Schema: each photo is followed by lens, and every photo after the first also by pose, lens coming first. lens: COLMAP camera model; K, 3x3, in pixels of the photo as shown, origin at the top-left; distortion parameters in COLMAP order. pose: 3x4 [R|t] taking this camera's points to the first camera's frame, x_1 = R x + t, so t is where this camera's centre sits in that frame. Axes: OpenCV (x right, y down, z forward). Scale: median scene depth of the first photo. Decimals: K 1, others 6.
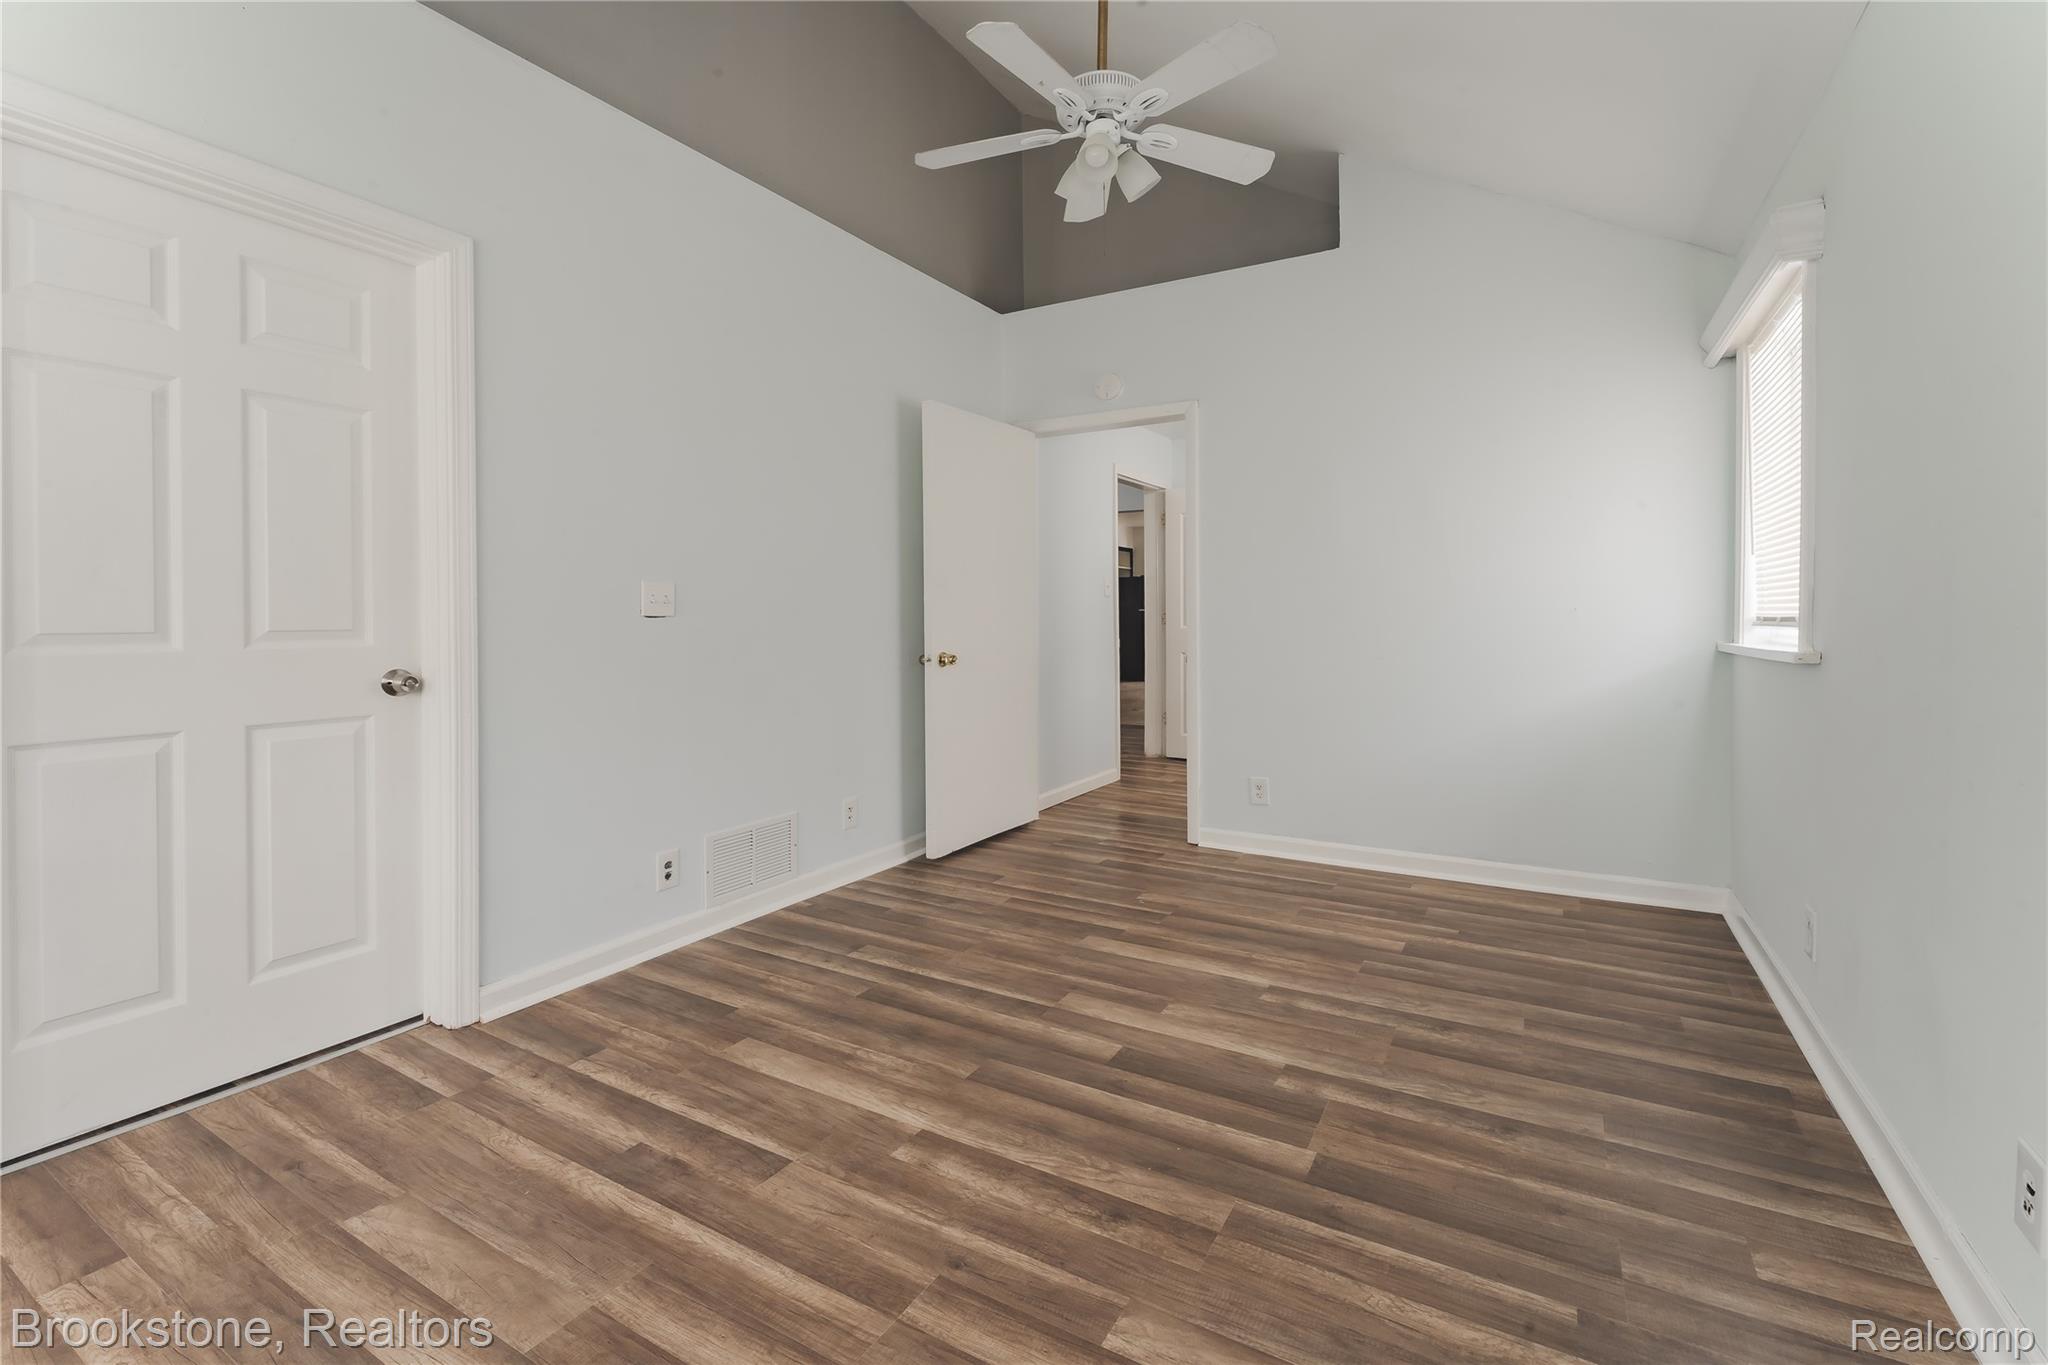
lens RADIAL K [[839.9, 0, 1074.9], [0, 839.9, 621.6], [0, 0, 1]] dist [-0.000539, -0.000161]
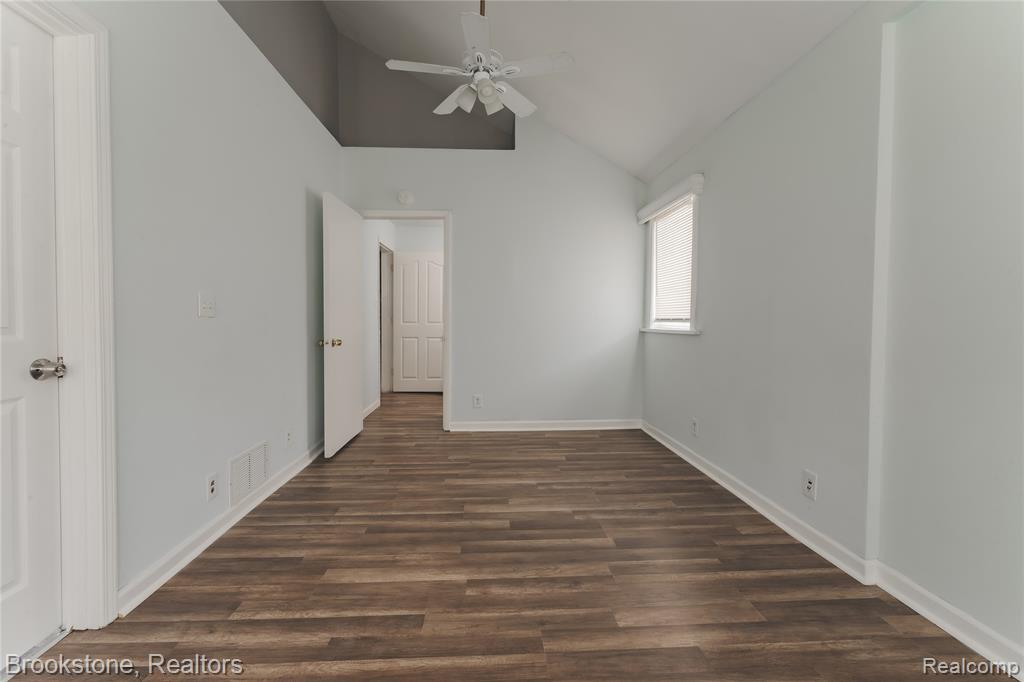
lens RADIAL K [[430.6, 0, 499.7], [0, 430.6, 329.6], [0, 0, 1]] dist [-0.001524, -0.000203]
pose [[0.852274, -0.012237, 0.522952, -0.497972], [0.002716, 0.999816, 0.018970, 0.002837], [-0.523088, -0.014747, 0.852151, 0.090415]]
